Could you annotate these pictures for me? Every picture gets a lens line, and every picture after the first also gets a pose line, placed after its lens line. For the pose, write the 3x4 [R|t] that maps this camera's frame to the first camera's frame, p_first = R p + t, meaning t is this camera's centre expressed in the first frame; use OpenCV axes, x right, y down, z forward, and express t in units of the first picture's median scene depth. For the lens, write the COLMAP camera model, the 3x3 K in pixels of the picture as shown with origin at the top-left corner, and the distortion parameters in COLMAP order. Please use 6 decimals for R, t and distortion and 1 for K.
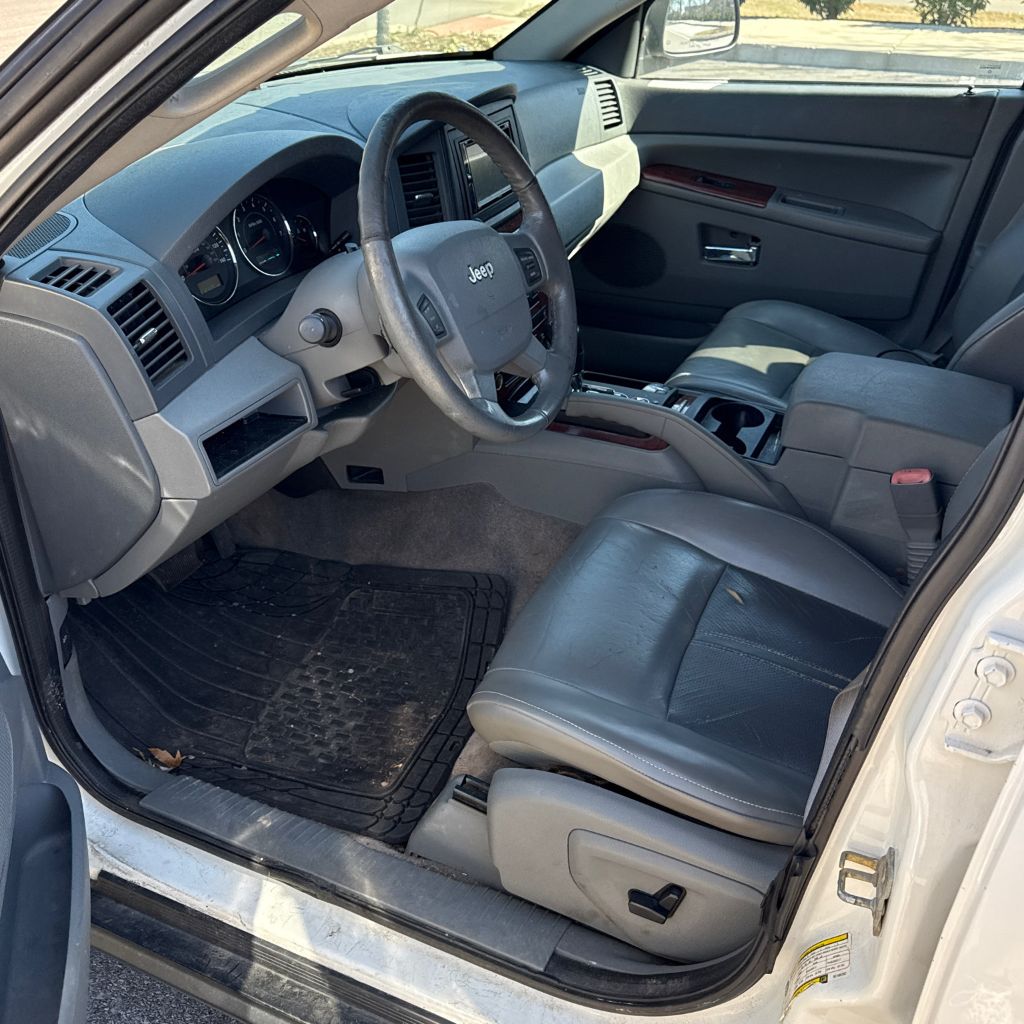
lens RADIAL K [[1055.5, 0, 498.2], [0, 1055.5, 510.3], [0, 0, 1]] dist [0.134998, -0.259003]
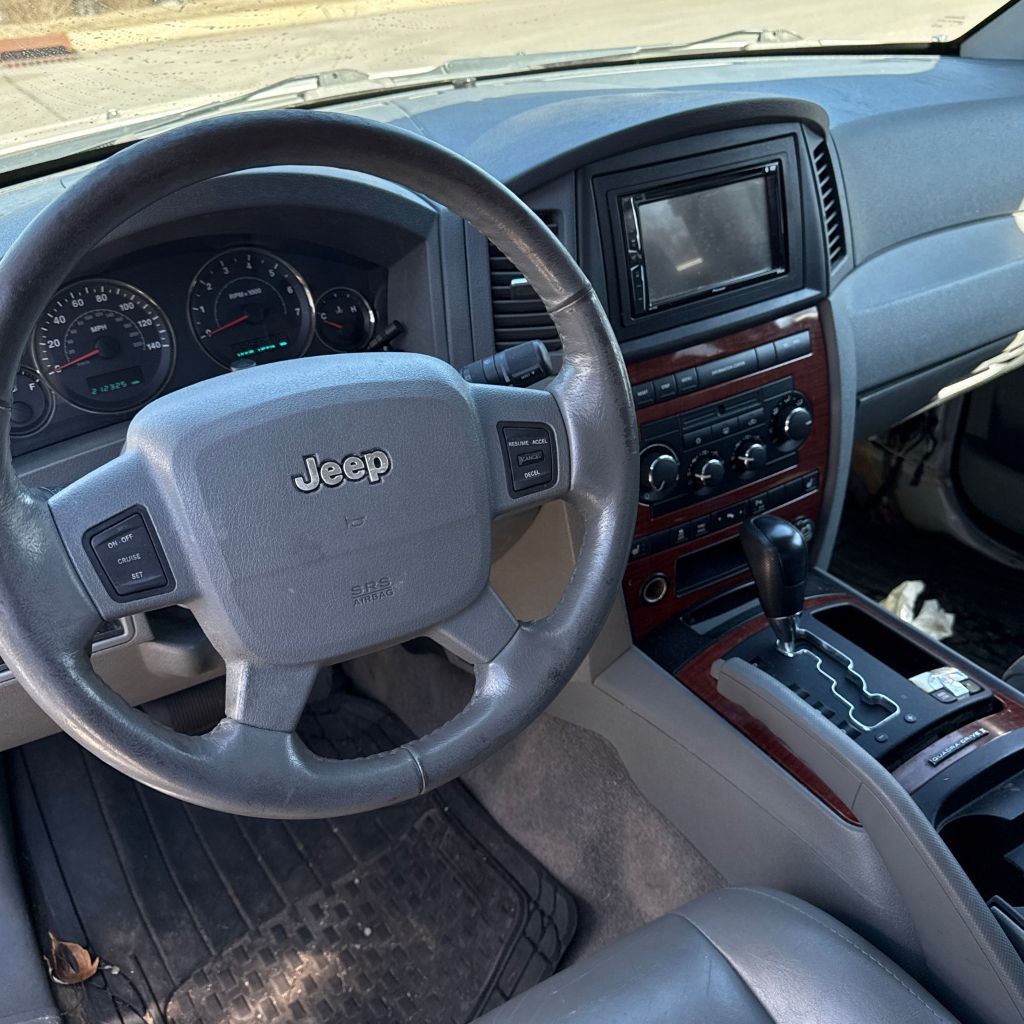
lens RADIAL K [[1055.5, 0, 498.2], [0, 1055.5, 510.3], [0, 0, 1]] dist [0.134998, -0.259003]
pose [[0.822749, 0.245479, -0.512664, 0.222468], [-0.240705, 0.967540, 0.076991, -0.188944], [0.514923, 0.060057, 0.855130, 0.438785]]
